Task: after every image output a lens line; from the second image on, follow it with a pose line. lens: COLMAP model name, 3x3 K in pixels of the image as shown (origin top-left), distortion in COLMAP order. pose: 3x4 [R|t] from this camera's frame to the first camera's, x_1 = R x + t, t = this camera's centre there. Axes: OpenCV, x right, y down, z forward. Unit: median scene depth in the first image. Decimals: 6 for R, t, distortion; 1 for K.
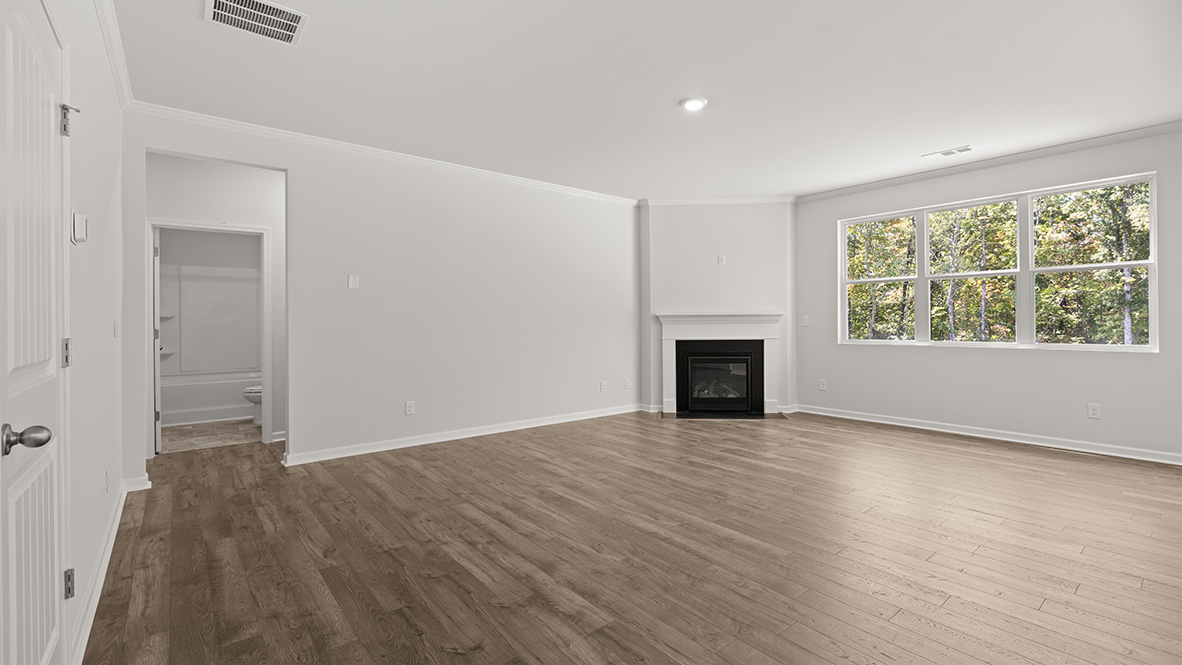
lens RADIAL K [[511.0, 0, 624.3], [0, 511.0, 325.2], [0, 0, 1]] dist [-0.000378, 0.001382]
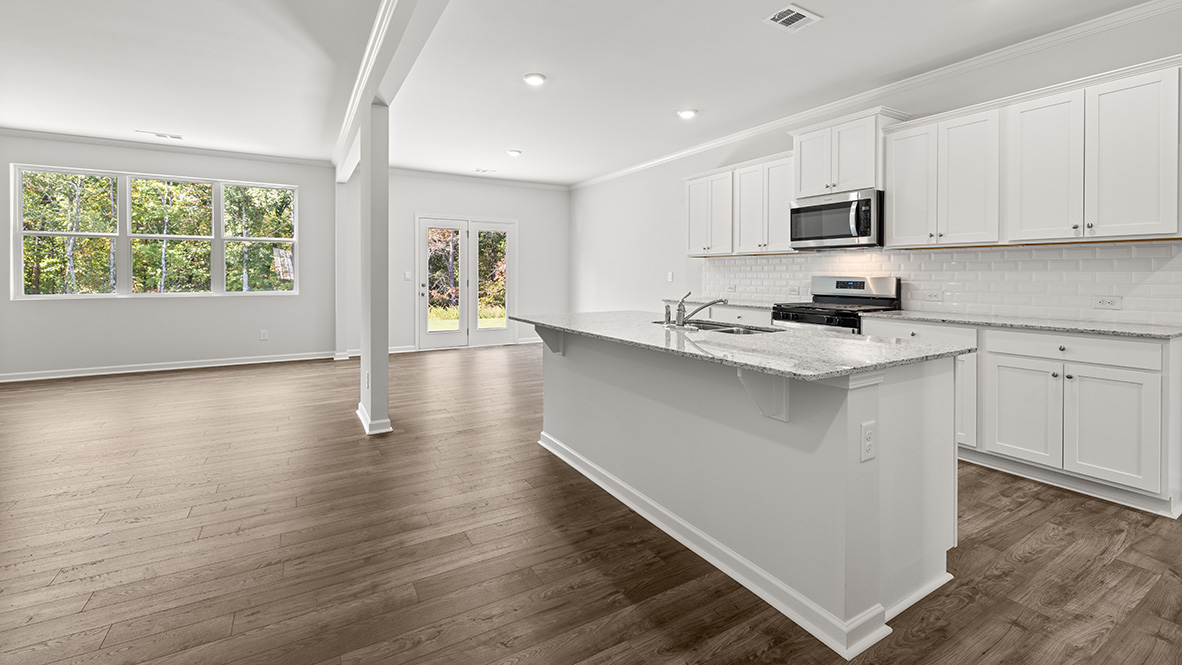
lens RADIAL K [[503.4, 0, 587.2], [0, 503.4, 283.3], [0, 0, 1]] dist [-0.003480, 0.000024]
pose [[0.181615, -0.012368, 0.983292, -0.250999], [0.006664, 0.999913, 0.011347, 0.002554], [-0.983347, 0.004492, 0.181682, -0.141795]]
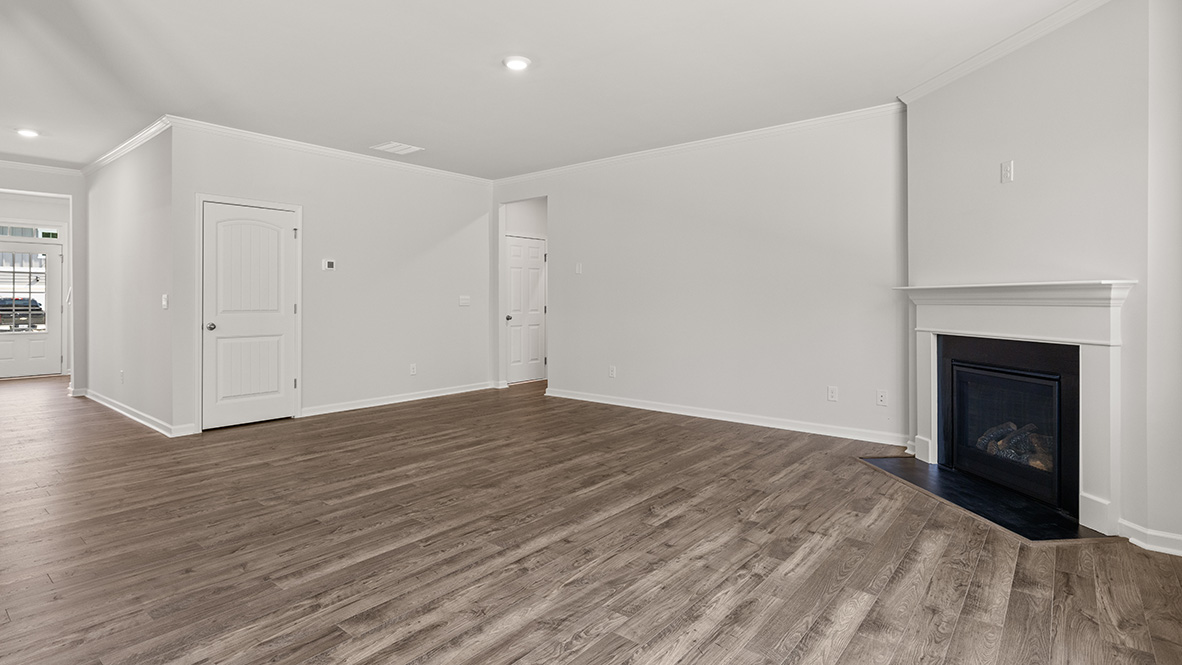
lens RADIAL K [[586.8, 0, 561.4], [0, 586.8, 297.5], [0, 0, 1]] dist [-0.008676, 0.001187]
pose [[0.159146, -0.000248, -0.987255, 0.660964], [-0.009578, 0.999953, -0.001796, -0.005867], [0.987209, 0.009742, 0.159136, 0.504986]]
